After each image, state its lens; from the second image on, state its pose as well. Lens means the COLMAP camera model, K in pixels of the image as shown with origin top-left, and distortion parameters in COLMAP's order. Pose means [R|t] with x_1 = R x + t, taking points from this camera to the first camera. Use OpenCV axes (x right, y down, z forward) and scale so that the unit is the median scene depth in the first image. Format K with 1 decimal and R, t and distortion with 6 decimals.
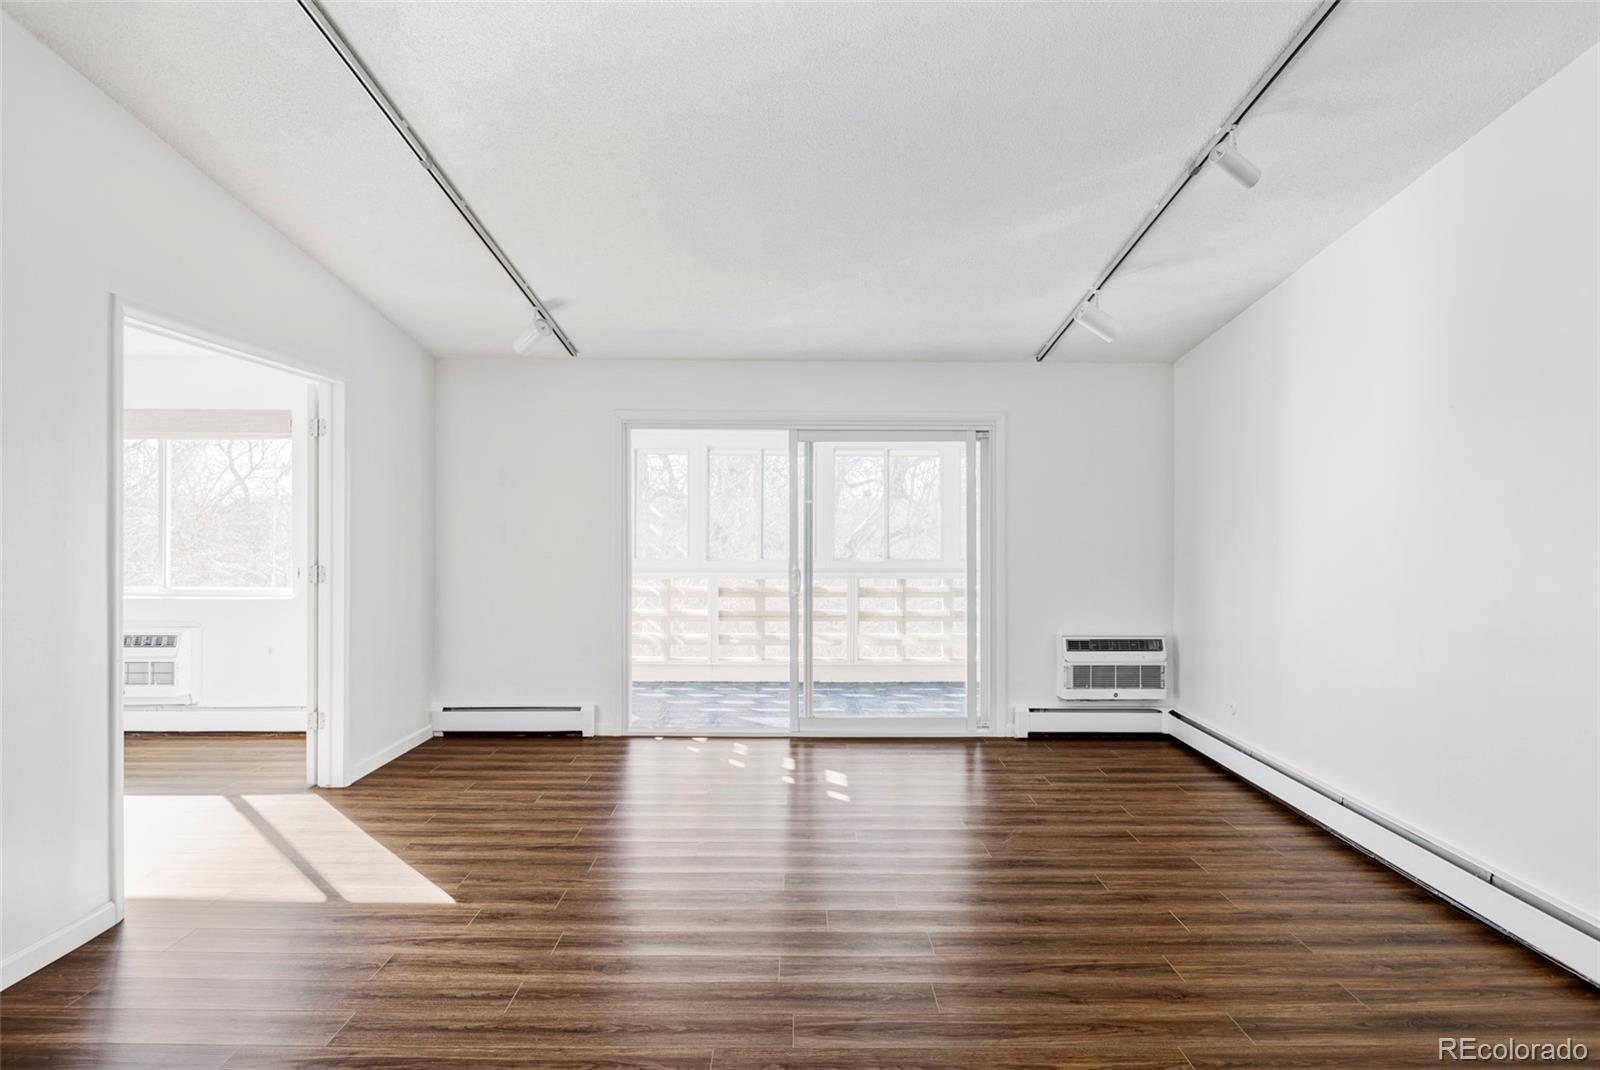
lens RADIAL K [[1013.4, 0, 799.9], [0, 1013.4, 530.3], [0, 0, 1]] dist [0.000192, 0.000029]
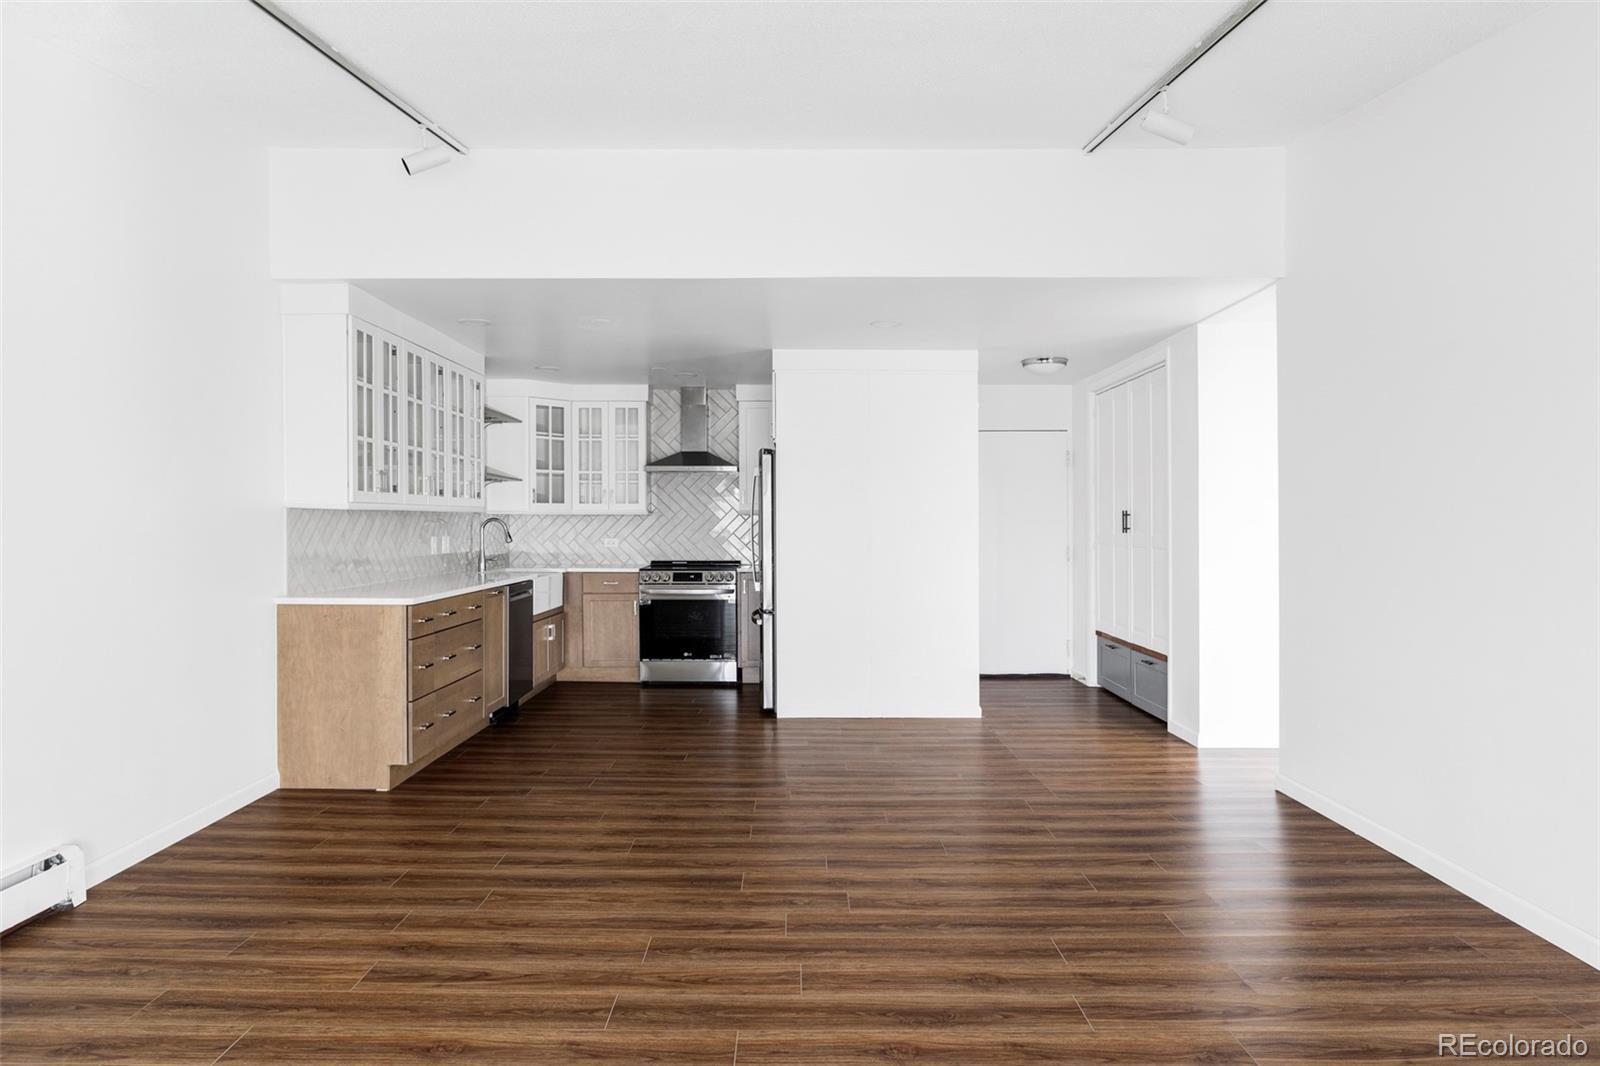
lens RADIAL K [[987.9, 0, 802.2], [0, 987.9, 537.9], [0, 0, 1]] dist [-0.000895, -0.000023]
pose [[-0.999966, -0.004045, -0.007179, -0.013999], [-0.004187, 0.999791, 0.019998, 0.024541], [0.007097, 0.020028, -0.999774, 1.988312]]
